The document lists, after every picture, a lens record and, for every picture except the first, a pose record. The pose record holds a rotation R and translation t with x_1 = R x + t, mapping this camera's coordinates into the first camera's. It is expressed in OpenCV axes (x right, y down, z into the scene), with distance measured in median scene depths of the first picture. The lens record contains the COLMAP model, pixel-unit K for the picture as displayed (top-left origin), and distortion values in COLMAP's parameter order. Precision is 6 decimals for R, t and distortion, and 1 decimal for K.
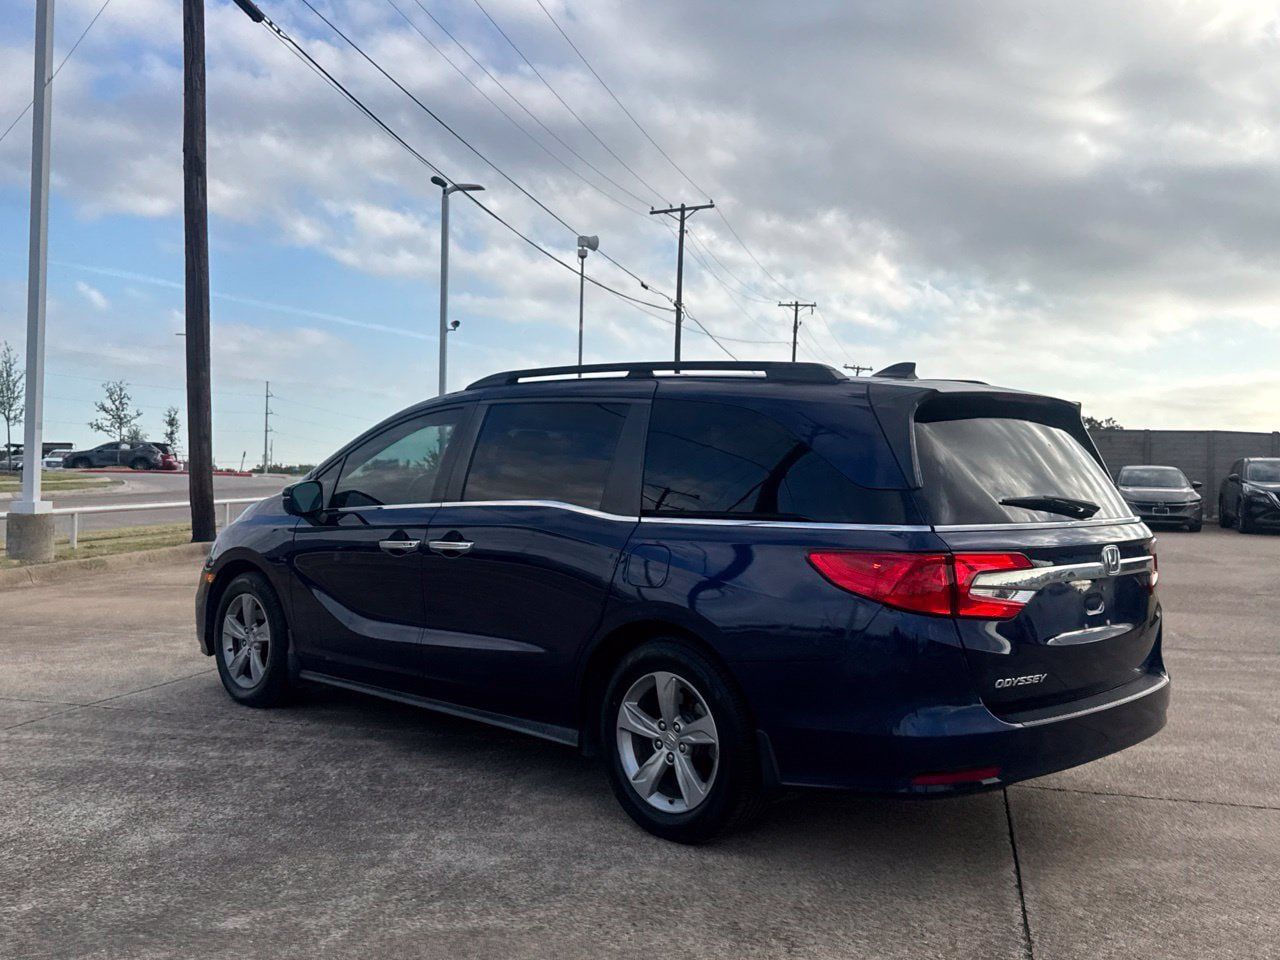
lens RADIAL K [[1228.8, 0, 634.8], [0, 1228.8, 468.9], [0, 0, 1]] dist [0.037133, 0.000000]
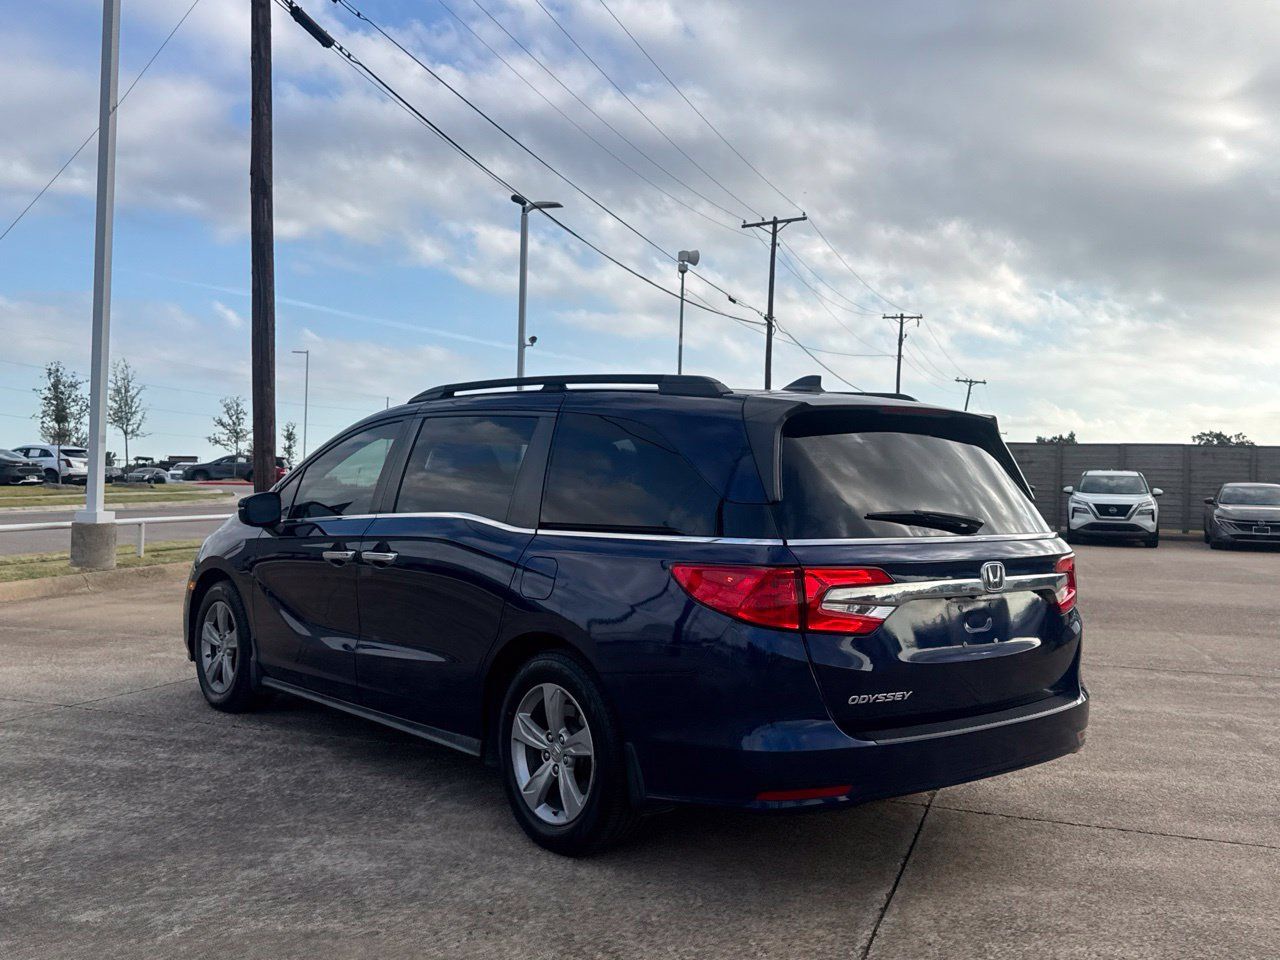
lens RADIAL K [[1228.8, 0, 631.3], [0, 1228.8, 465.9], [0, 0, 1]] dist [0.037133, 0.000000]
pose [[0.995282, 0.002812, -0.096982, 0.159435], [-0.004185, 0.999894, -0.013953, 0.000822], [0.096933, 0.014293, 0.995188, 0.002076]]
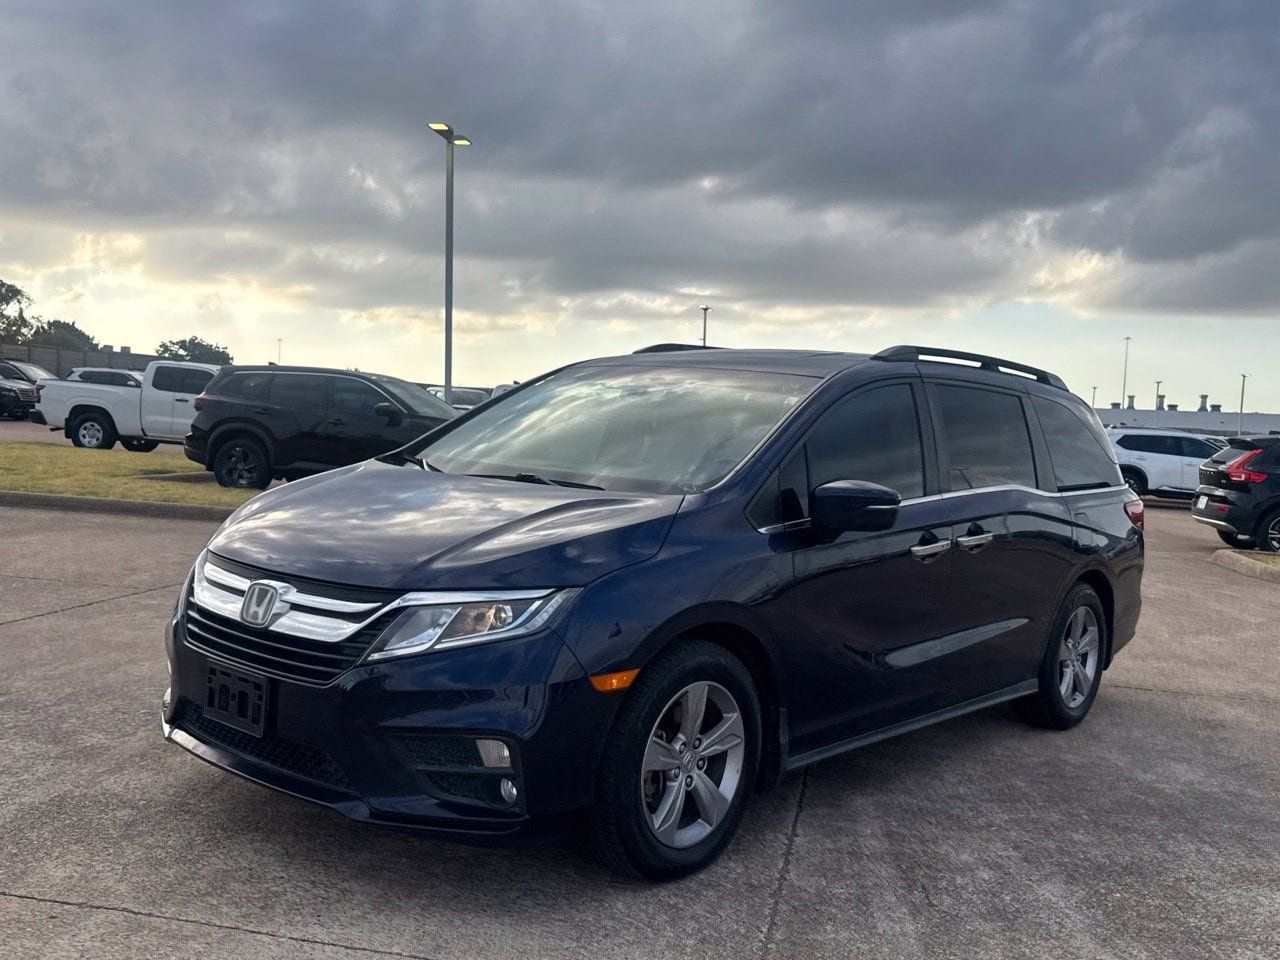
lens RADIAL K [[1228.8, 0, 657.2], [0, 1228.8, 493.5], [0, 0, 1]] dist [0.037133, 0.000000]
pose [[-0.064580, -0.087800, 0.994043, -1.082832], [-0.057028, 0.994819, 0.084164, -0.038377], [-0.996282, -0.051253, -0.069253, 1.328336]]
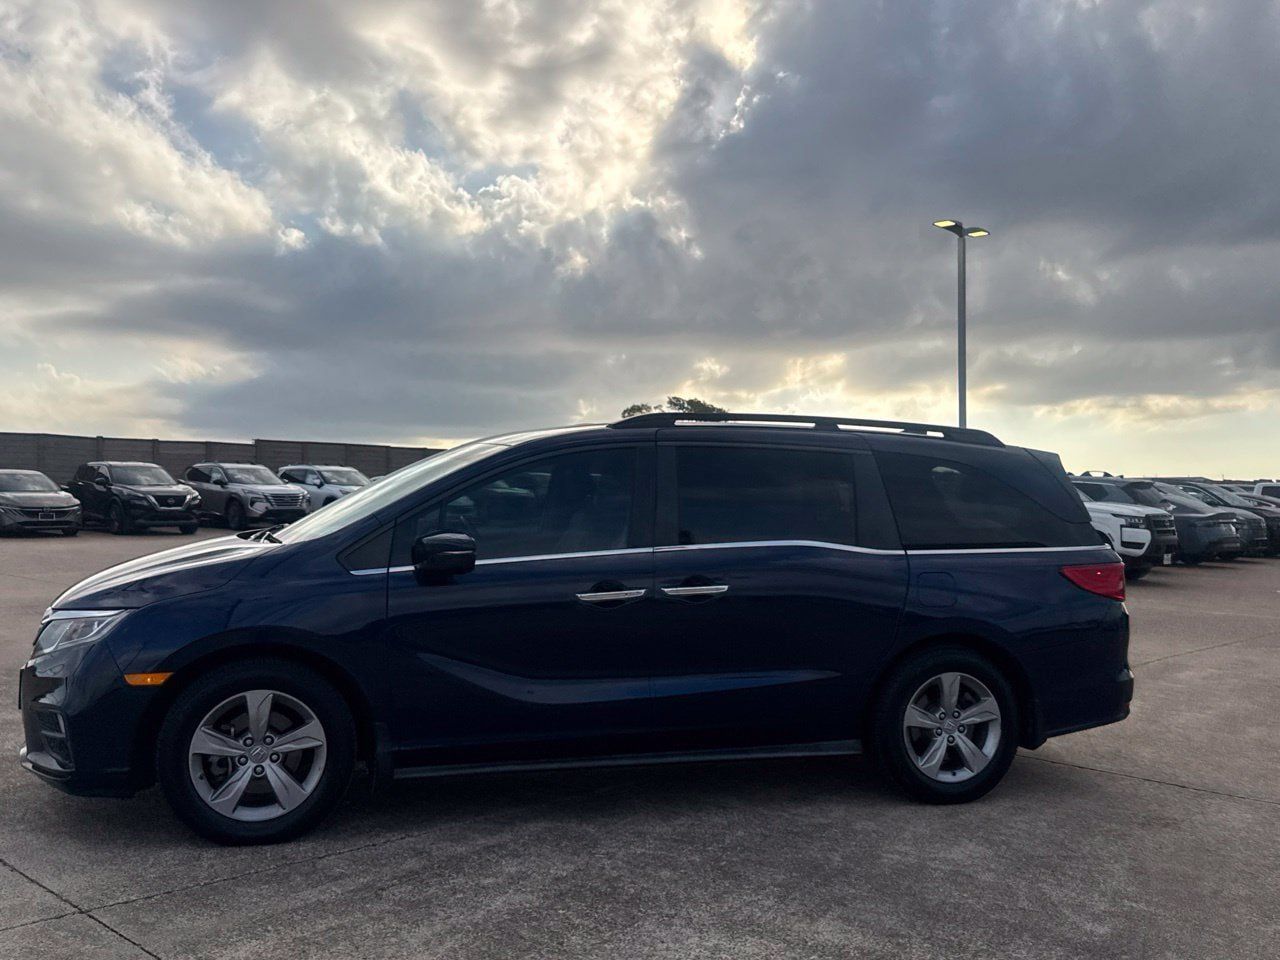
lens RADIAL K [[1228.8, 0, 637.6], [0, 1228.8, 482.8], [0, 0, 1]] dist [0.037133, 0.000000]
pose [[0.484370, -0.009961, 0.874807, -1.048160], [-0.003814, 0.999902, 0.013497, -0.037895], [-0.874855, -0.009874, 0.484284, 0.571714]]
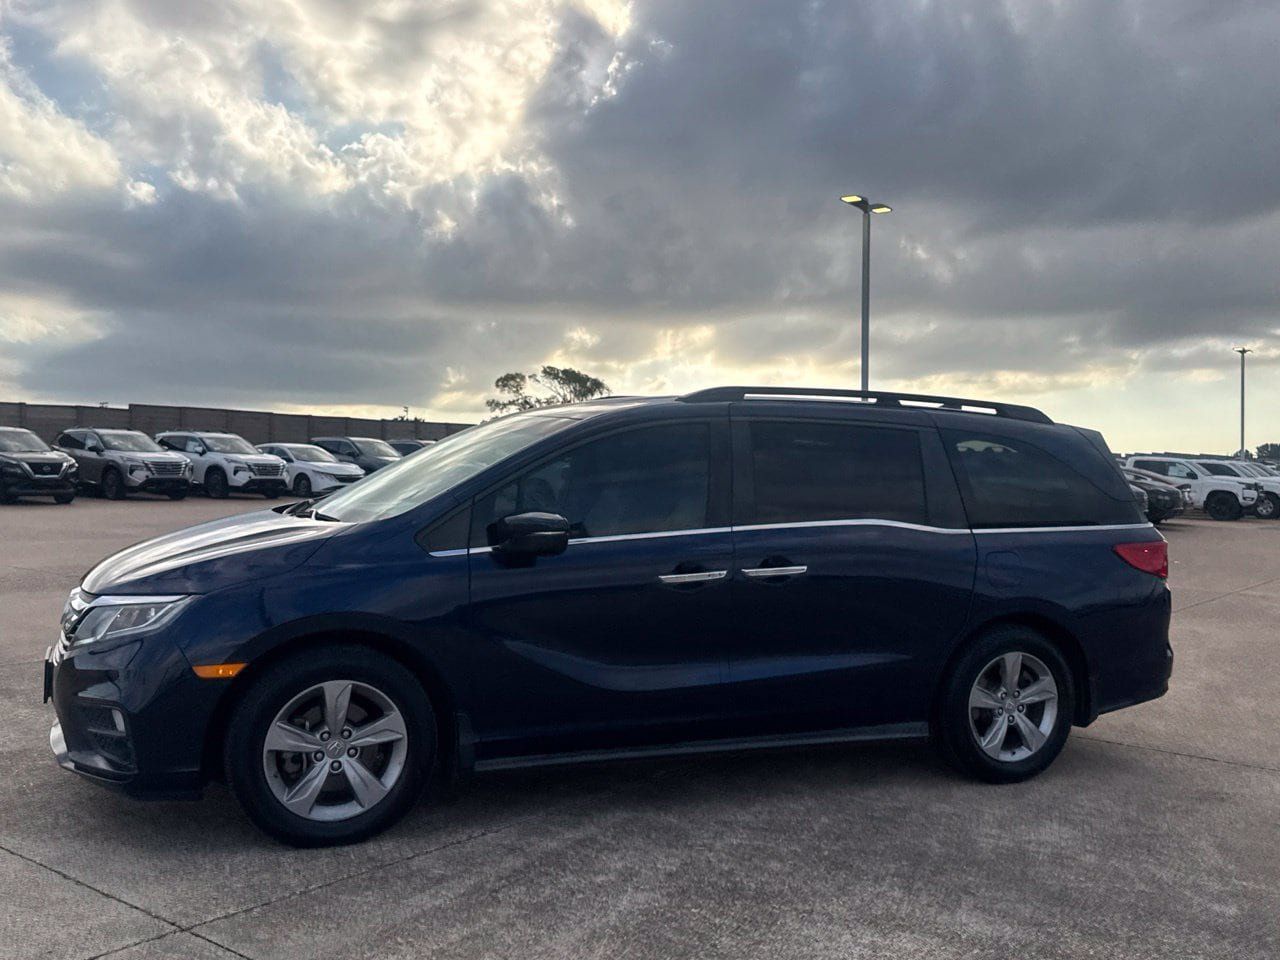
lens RADIAL K [[1228.8, 0, 628.8], [0, 1228.8, 493.0], [0, 0, 1]] dist [0.037133, 0.000000]
pose [[0.391096, -0.037229, 0.919596, -1.081053], [-0.012249, 0.998882, 0.045648, -0.040821], [-0.920268, -0.029117, 0.390203, 0.744916]]
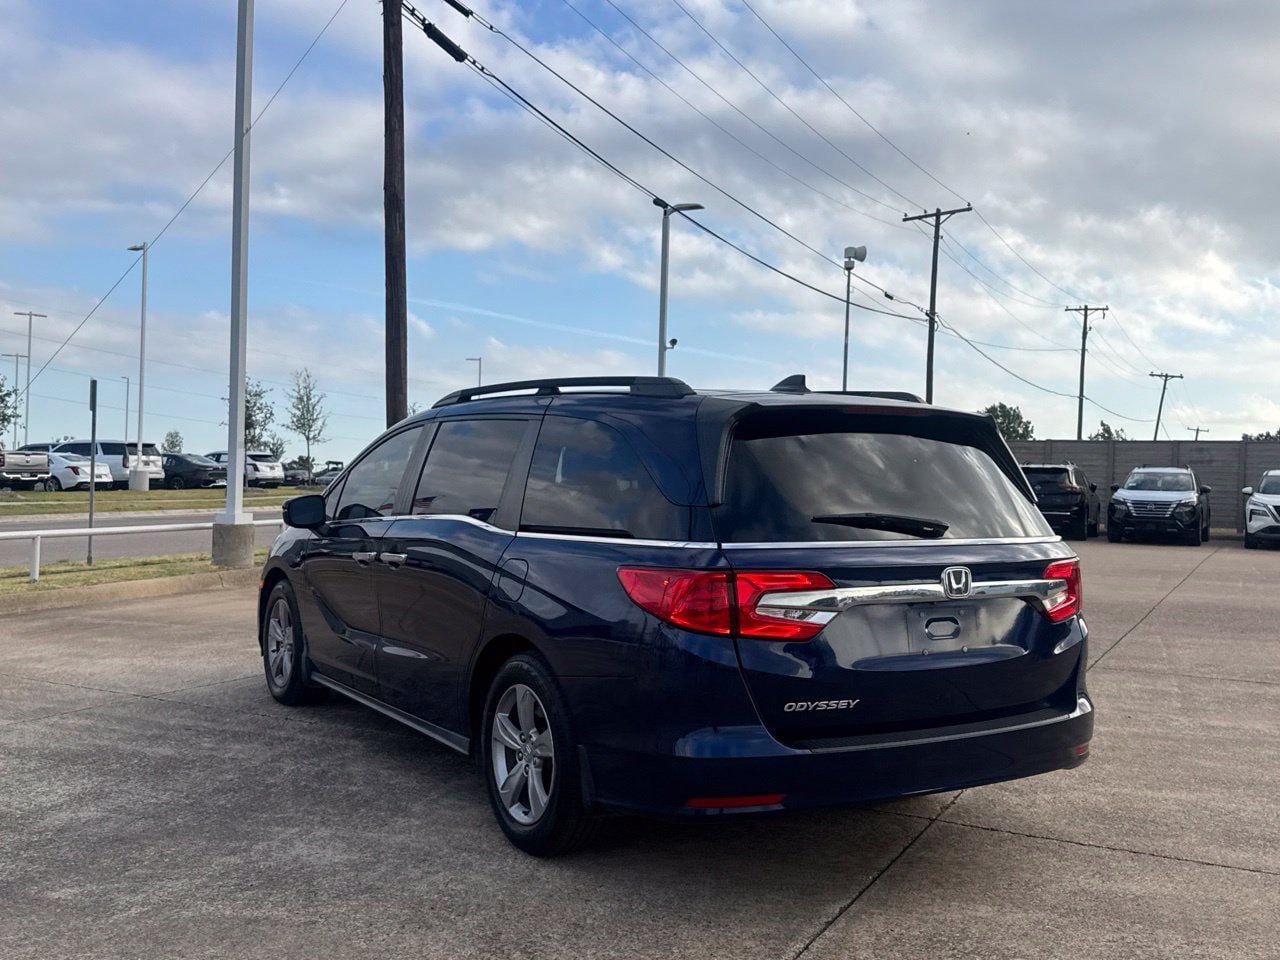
lens RADIAL K [[1228.8, 0, 631.9], [0, 1228.8, 473.4], [0, 0, 1]] dist [0.037133, 0.000000]
pose [[0.970891, -0.001087, -0.239518, 0.303193], [-0.001144, 0.999957, -0.009175, 0.000277], [0.239517, 0.009182, 0.970849, 0.029548]]
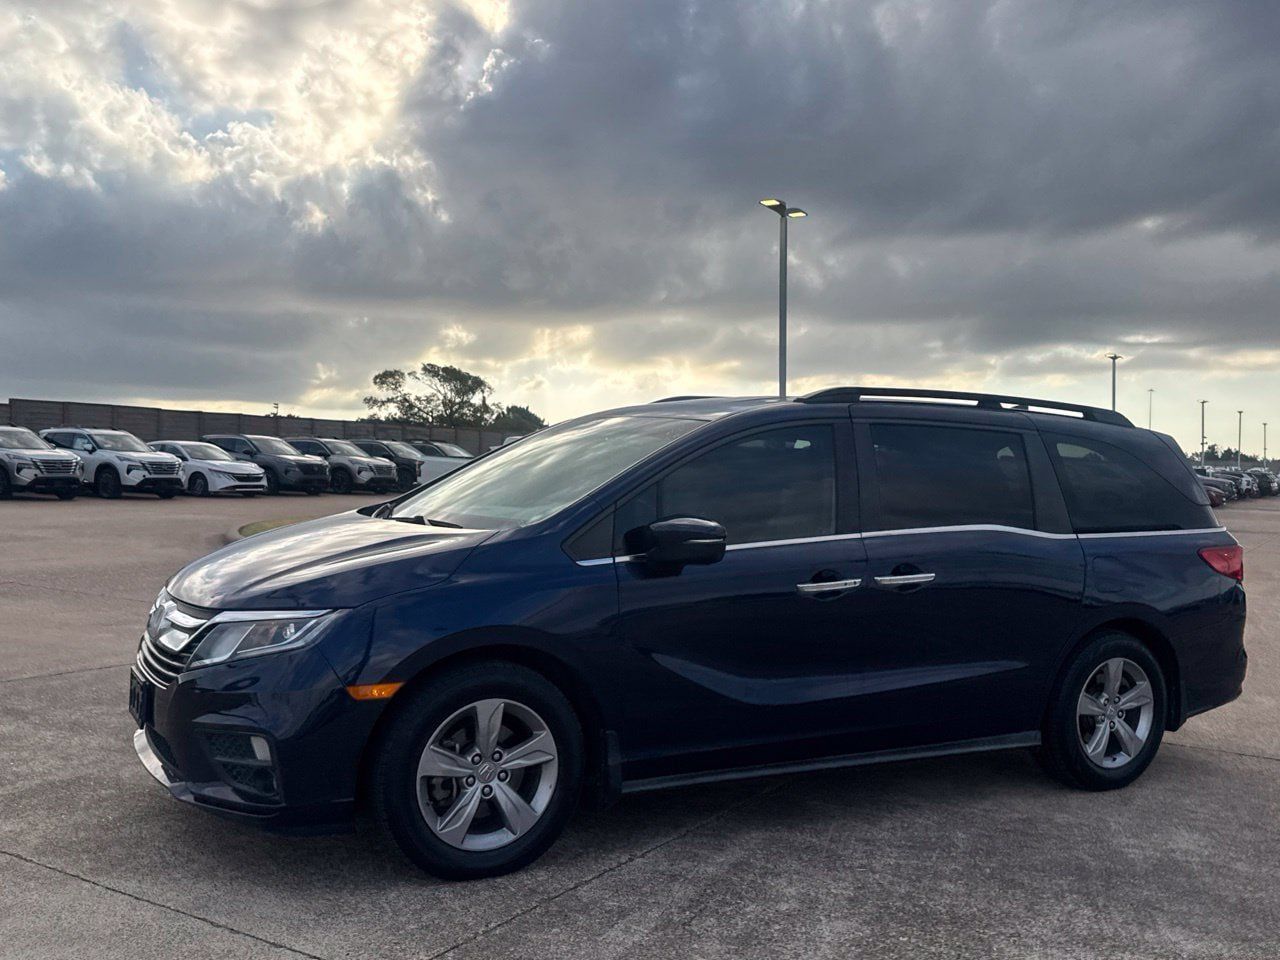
lens RADIAL K [[1228.8, 0, 633.0], [0, 1228.8, 494.2], [0, 0, 1]] dist [0.037133, 0.000000]
pose [[0.292453, -0.037999, 0.955525, -1.104842], [-0.018552, 0.998797, 0.045398, -0.039483], [-0.956100, -0.031004, 0.291396, 0.941446]]
